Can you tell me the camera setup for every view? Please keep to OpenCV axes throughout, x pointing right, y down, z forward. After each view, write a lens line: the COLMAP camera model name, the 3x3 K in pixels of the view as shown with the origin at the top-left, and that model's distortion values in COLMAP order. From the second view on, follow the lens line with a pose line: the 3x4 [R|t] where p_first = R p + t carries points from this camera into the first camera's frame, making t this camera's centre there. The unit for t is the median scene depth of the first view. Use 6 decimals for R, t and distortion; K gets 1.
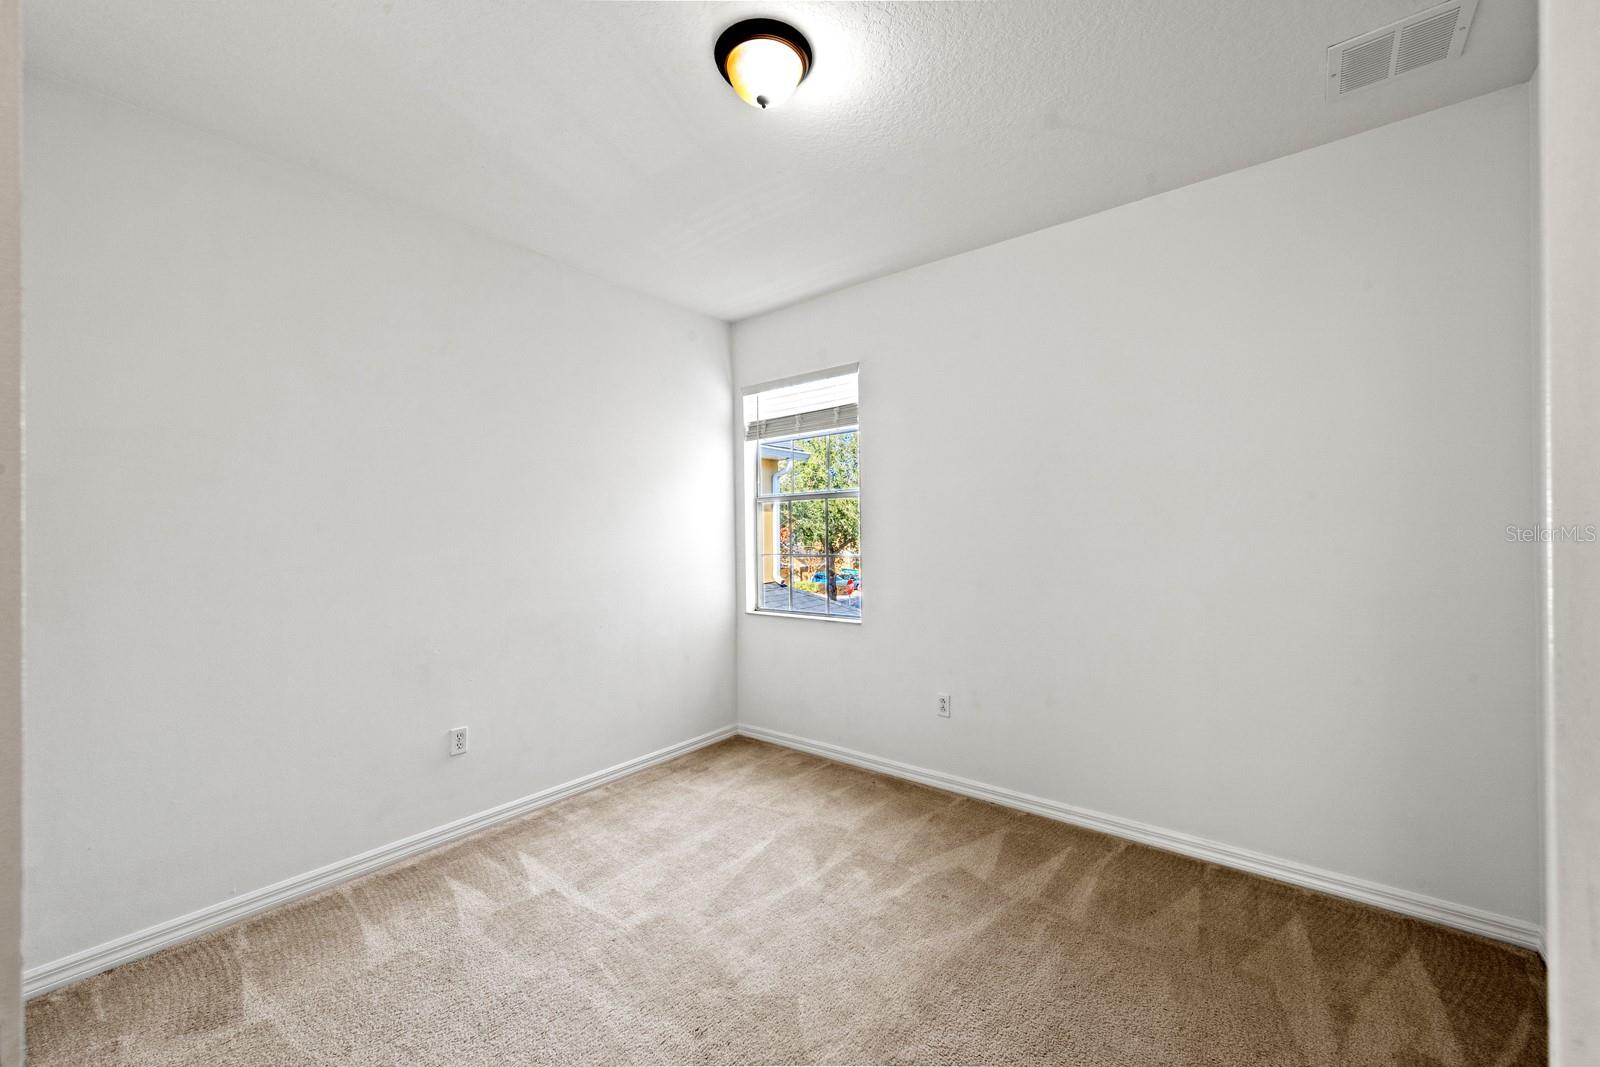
lens RADIAL K [[635.0, 0, 796.6], [0, 635.0, 529.1], [0, 0, 1]] dist [0.002641, -0.002751]
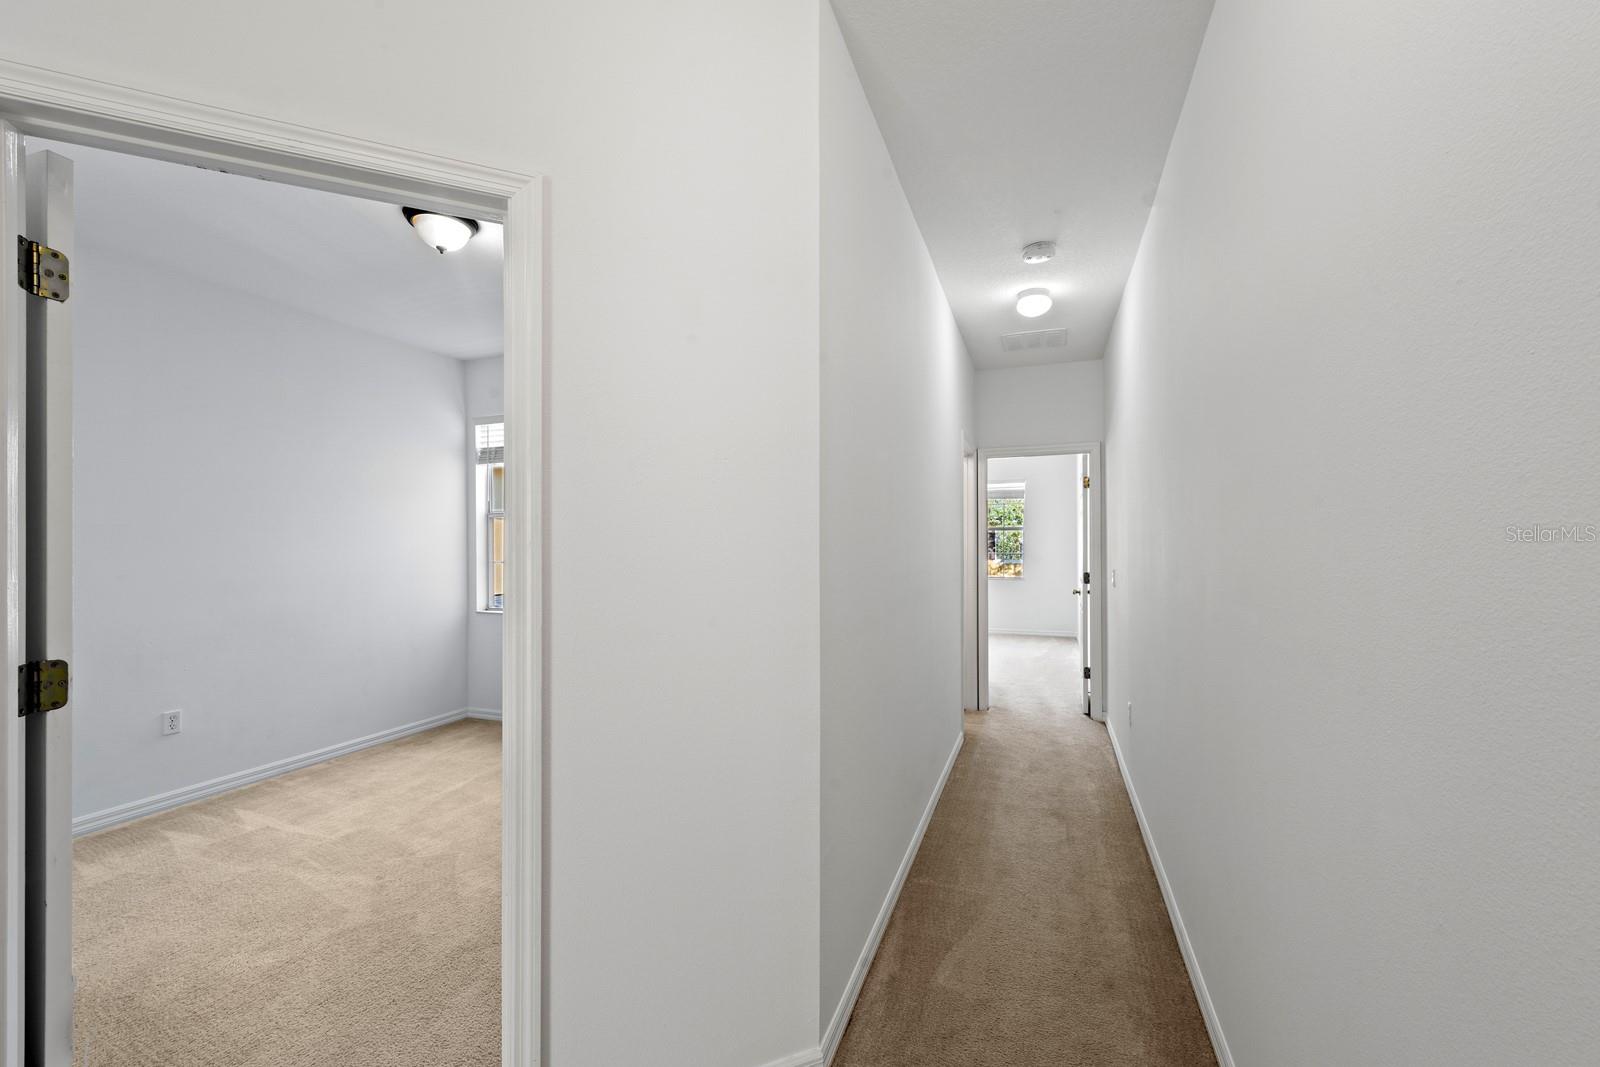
lens RADIAL K [[635.0, 0, 802.0], [0, 635.0, 543.3], [0, 0, 1]] dist [0.002641, -0.002751]
pose [[0.952438, 0.010458, 0.304552, 0.201170], [-0.012338, 0.999915, 0.004249, -0.009709], [-0.304481, -0.007804, 0.952486, -0.439545]]
